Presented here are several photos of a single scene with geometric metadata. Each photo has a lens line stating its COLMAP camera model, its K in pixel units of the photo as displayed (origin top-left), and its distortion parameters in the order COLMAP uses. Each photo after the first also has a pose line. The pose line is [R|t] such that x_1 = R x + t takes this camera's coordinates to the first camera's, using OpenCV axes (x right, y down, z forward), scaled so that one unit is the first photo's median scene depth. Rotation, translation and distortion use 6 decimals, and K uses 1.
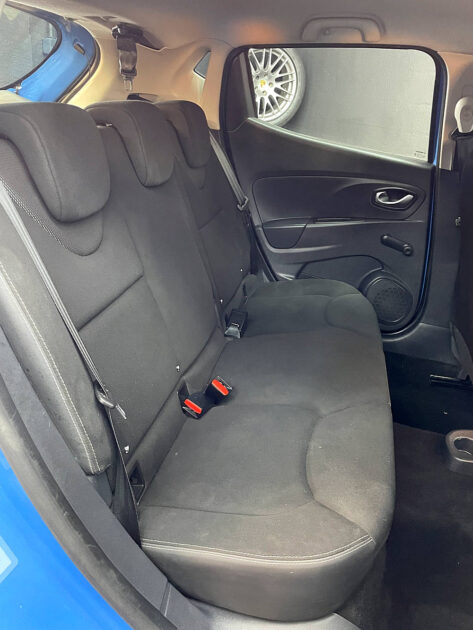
lens RADIAL K [[458.4, 0, 236.5], [0, 458.4, 315.0], [0, 0, 1]] dist [0.006096, 0.001394]
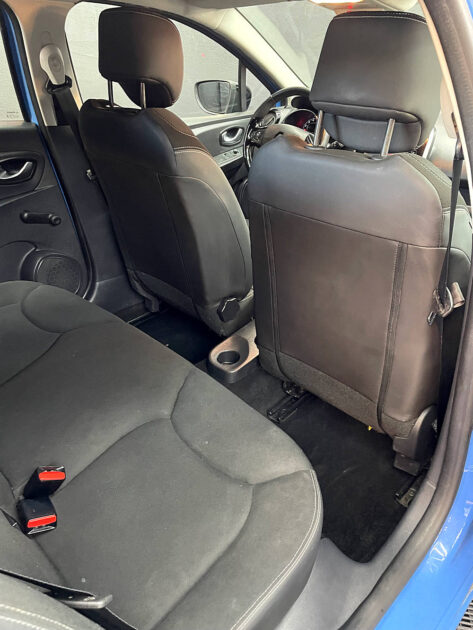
lens RADIAL K [[458.4, 0, 236.5], [0, 458.4, 315.0], [0, 0, 1]] dist [0.006096, 0.001394]
pose [[0.530629, -0.497735, 0.686070, -0.164530], [0.404900, 0.859948, 0.310719, -0.115798], [-0.744640, 0.112913, 0.657846, 0.140401]]
